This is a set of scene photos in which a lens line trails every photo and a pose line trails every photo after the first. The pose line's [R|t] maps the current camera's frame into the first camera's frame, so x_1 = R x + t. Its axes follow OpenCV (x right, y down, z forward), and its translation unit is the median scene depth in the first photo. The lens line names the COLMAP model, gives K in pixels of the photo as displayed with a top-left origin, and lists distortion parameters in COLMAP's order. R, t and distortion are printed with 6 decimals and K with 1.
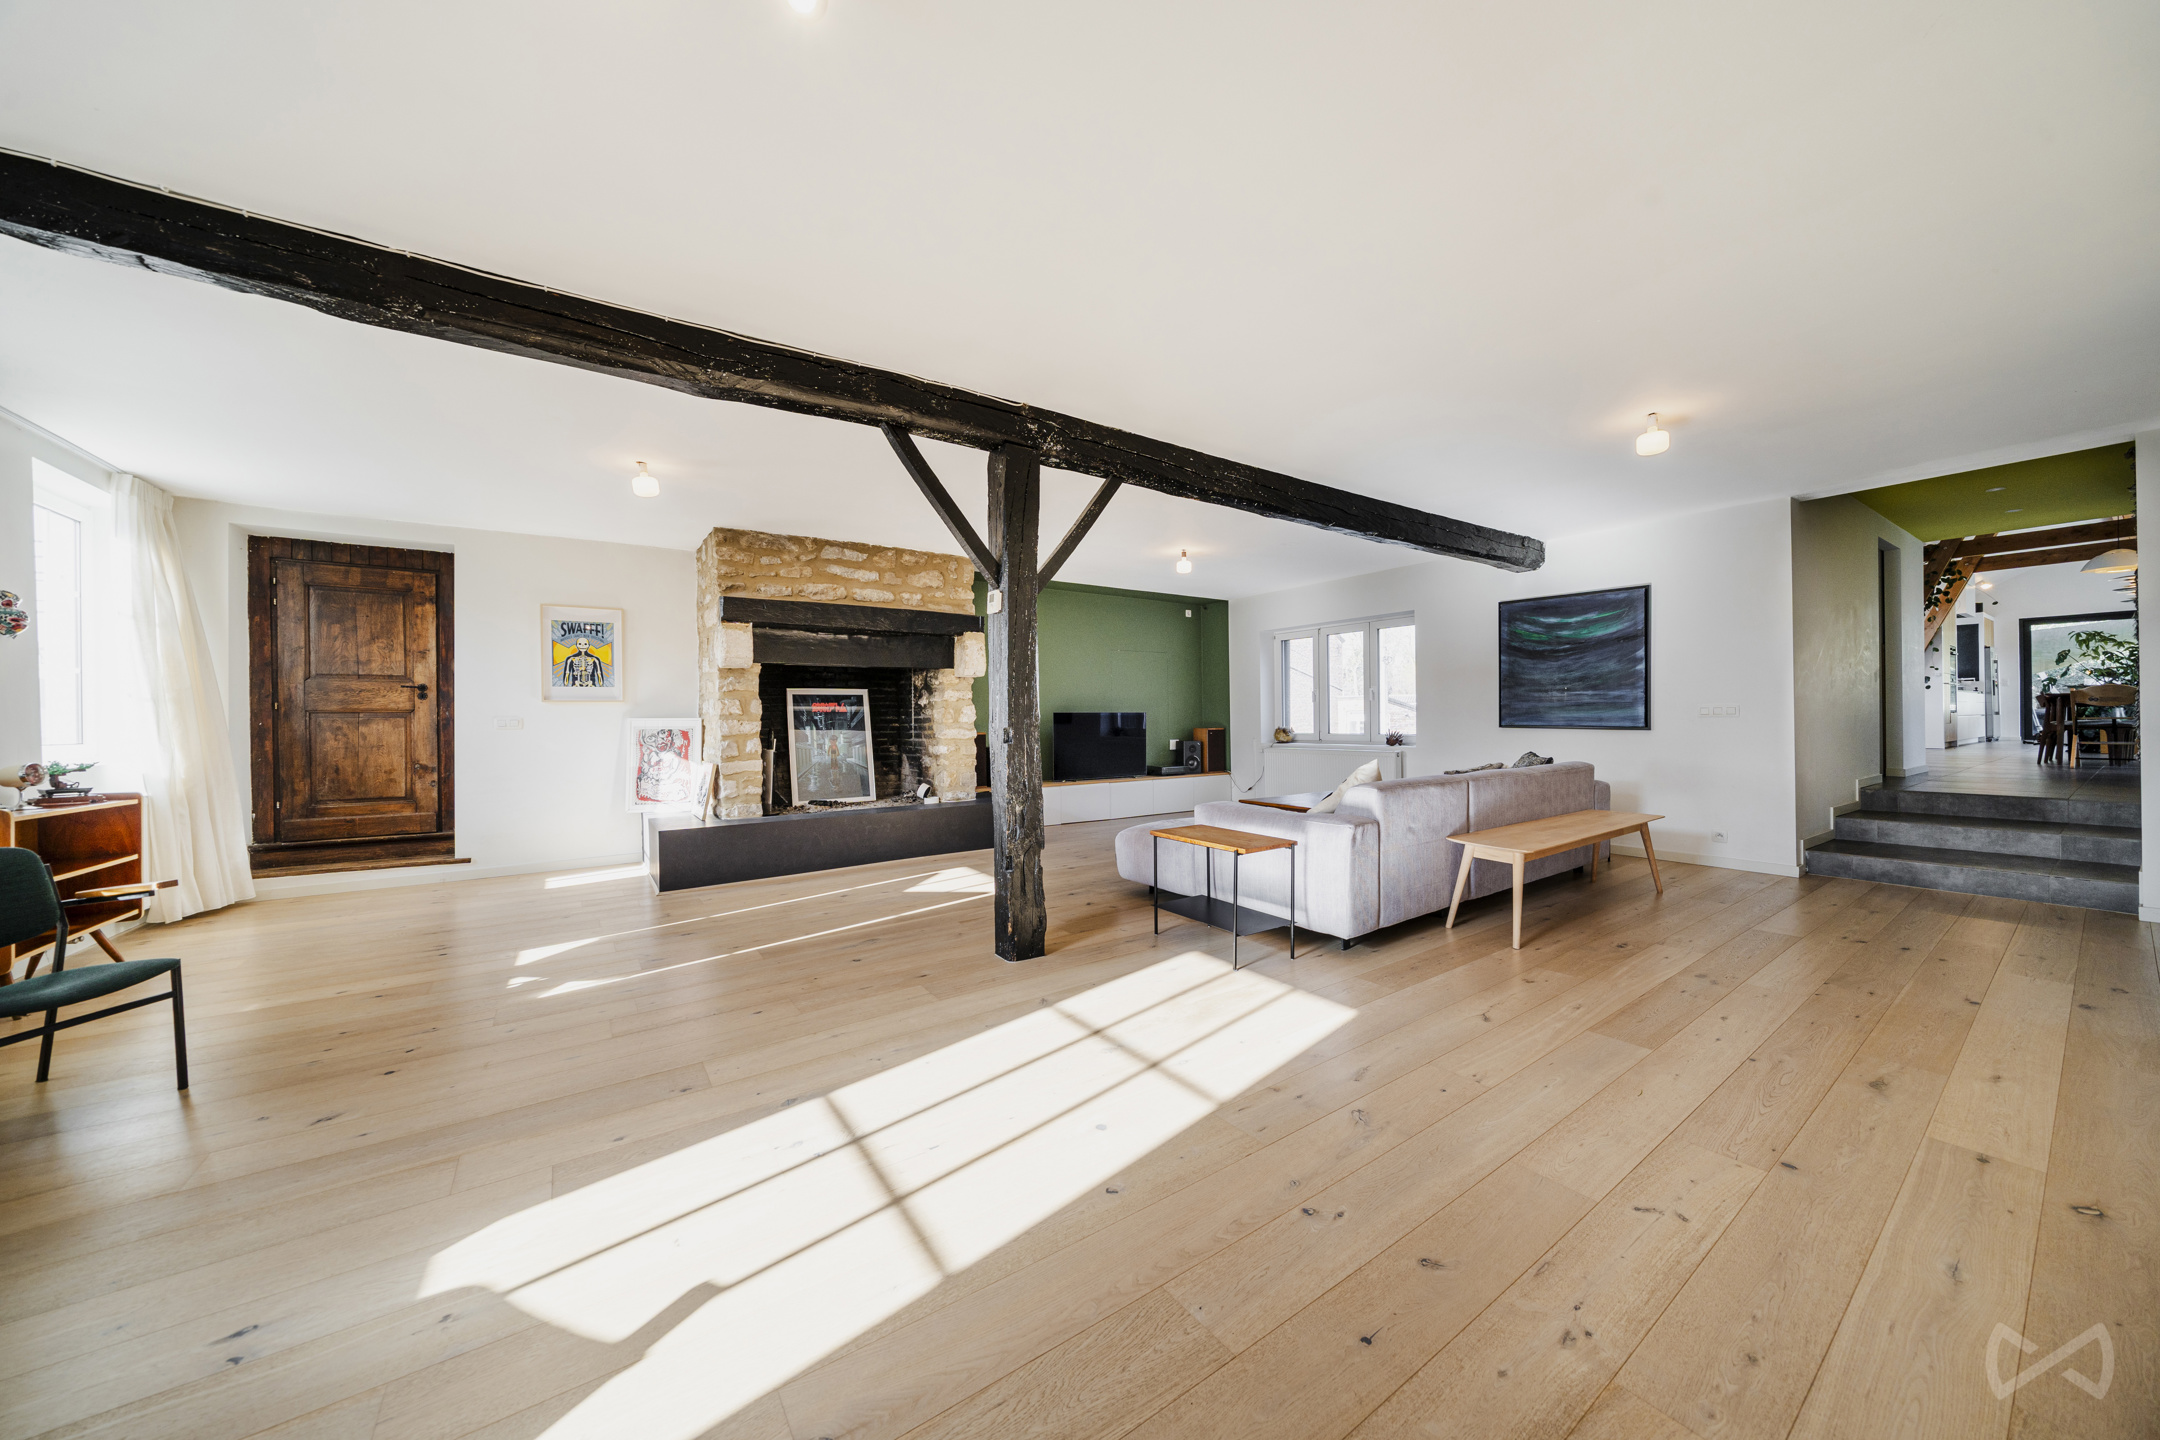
lens RADIAL K [[732.1, 0, 1082.2], [0, 732.1, 719.9], [0, 0, 1]] dist [-0.001208, -0.000155]
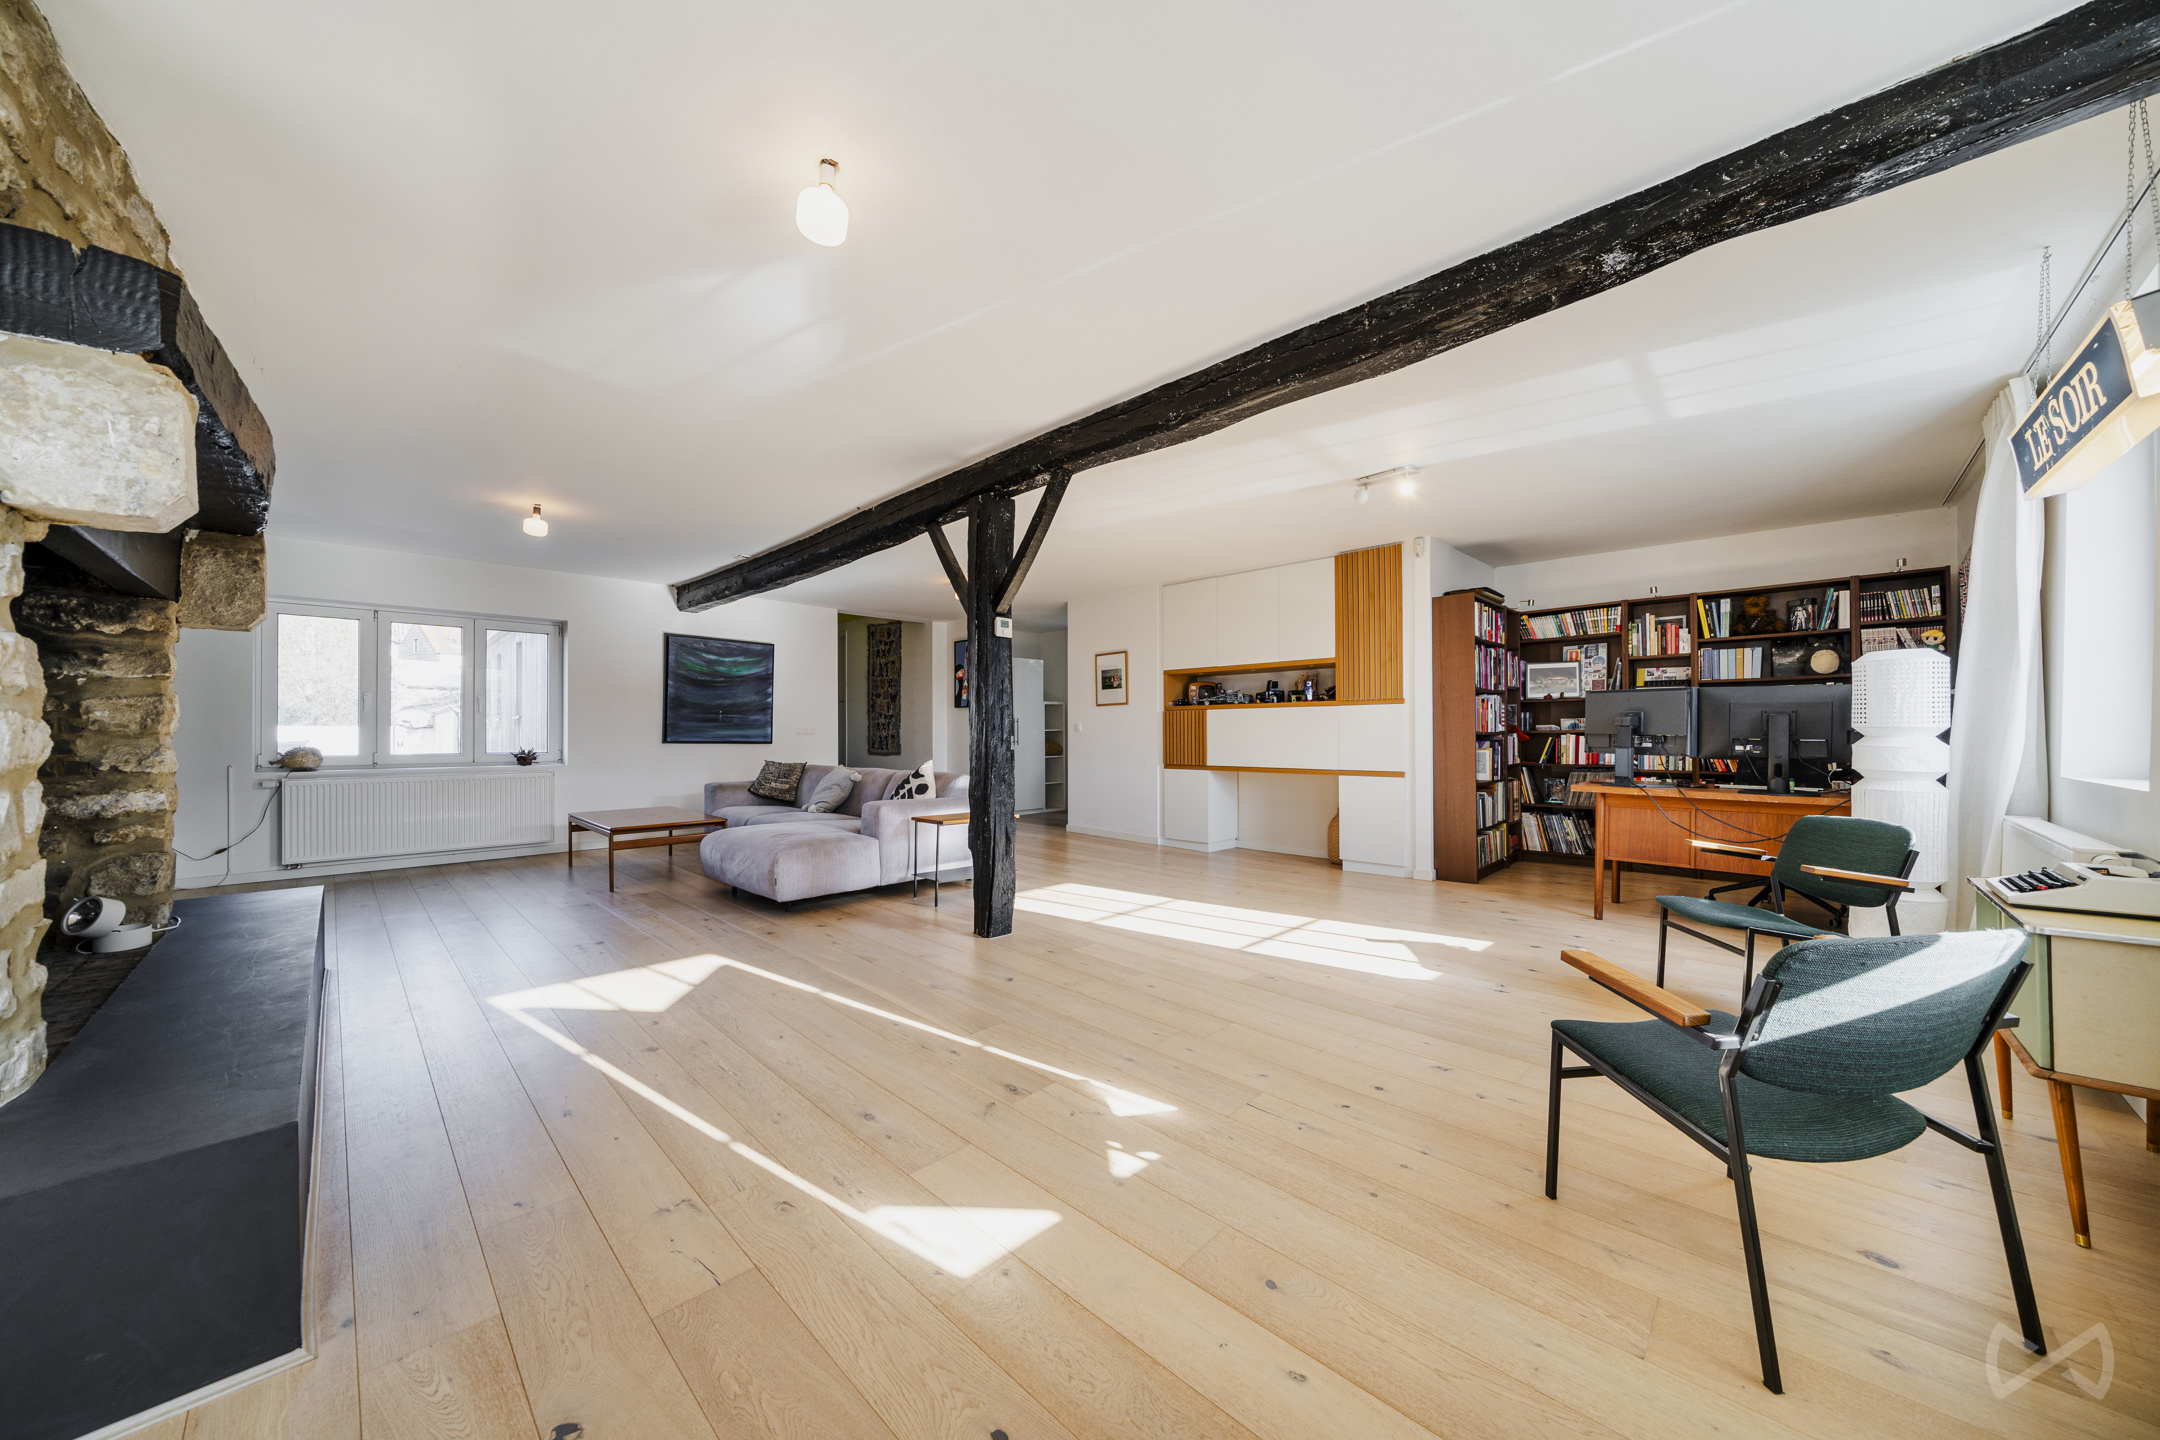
lens RADIAL K [[732.1, 0, 1084.1], [0, 732.1, 732.3], [0, 0, 1]] dist [-0.001208, -0.000155]
pose [[-0.183760, 0.012598, 0.982890, -1.322888], [0.004068, 0.999919, -0.012056, 0.019384], [-0.982963, 0.001783, -0.183796, 1.124694]]
